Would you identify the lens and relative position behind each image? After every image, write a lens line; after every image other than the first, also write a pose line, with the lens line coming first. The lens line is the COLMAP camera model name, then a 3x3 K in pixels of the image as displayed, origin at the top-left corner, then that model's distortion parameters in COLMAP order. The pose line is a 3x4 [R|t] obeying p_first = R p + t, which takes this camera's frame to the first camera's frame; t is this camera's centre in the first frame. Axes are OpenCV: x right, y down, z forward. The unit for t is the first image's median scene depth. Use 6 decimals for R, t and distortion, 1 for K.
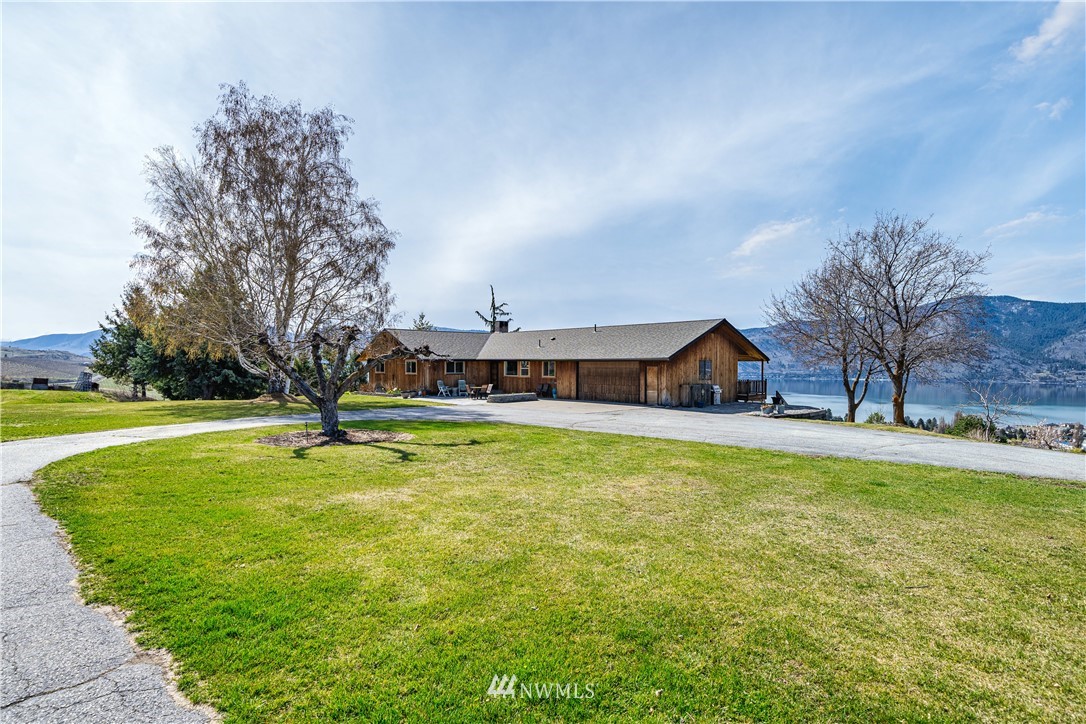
lens RADIAL K [[555.8, 0, 567.0], [0, 555.8, 368.8], [0, 0, 1]] dist [0.007116, -0.000237]
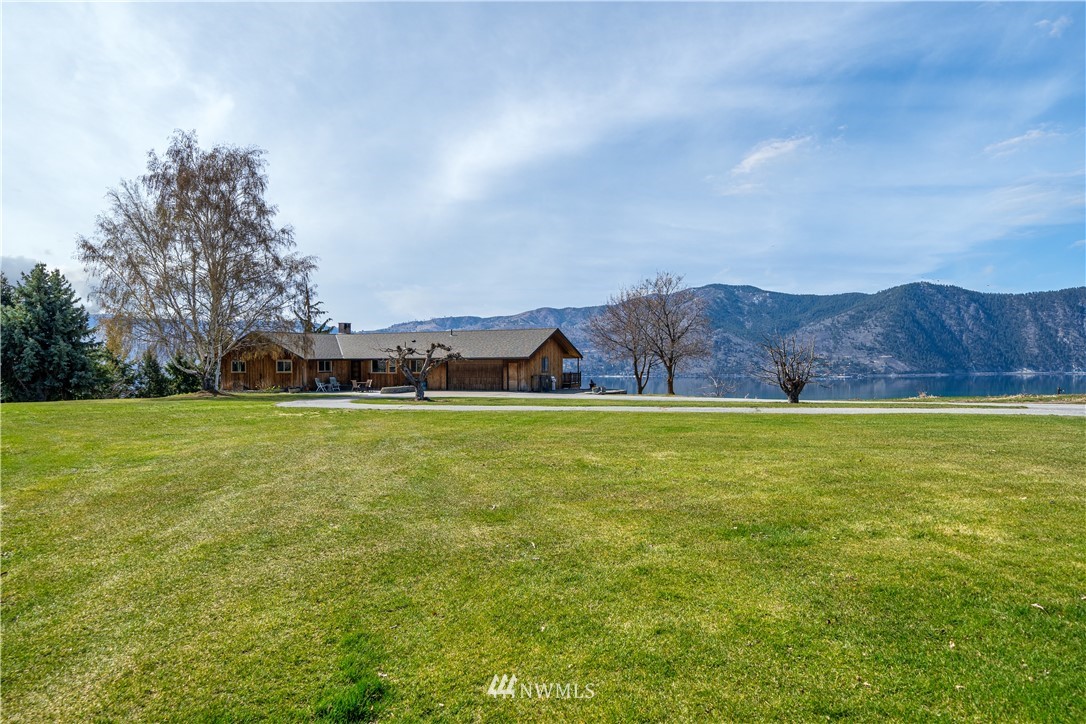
lens RADIAL K [[726.7, 0, 540.8], [0, 726.7, 361.1], [0, 0, 1]] dist [0.003475, 0.000114]
pose [[0.926449, -0.010568, 0.376271, -0.408912], [0.013706, 0.999890, -0.005662, 0.001799], [-0.376170, 0.010403, 0.926492, -0.617703]]
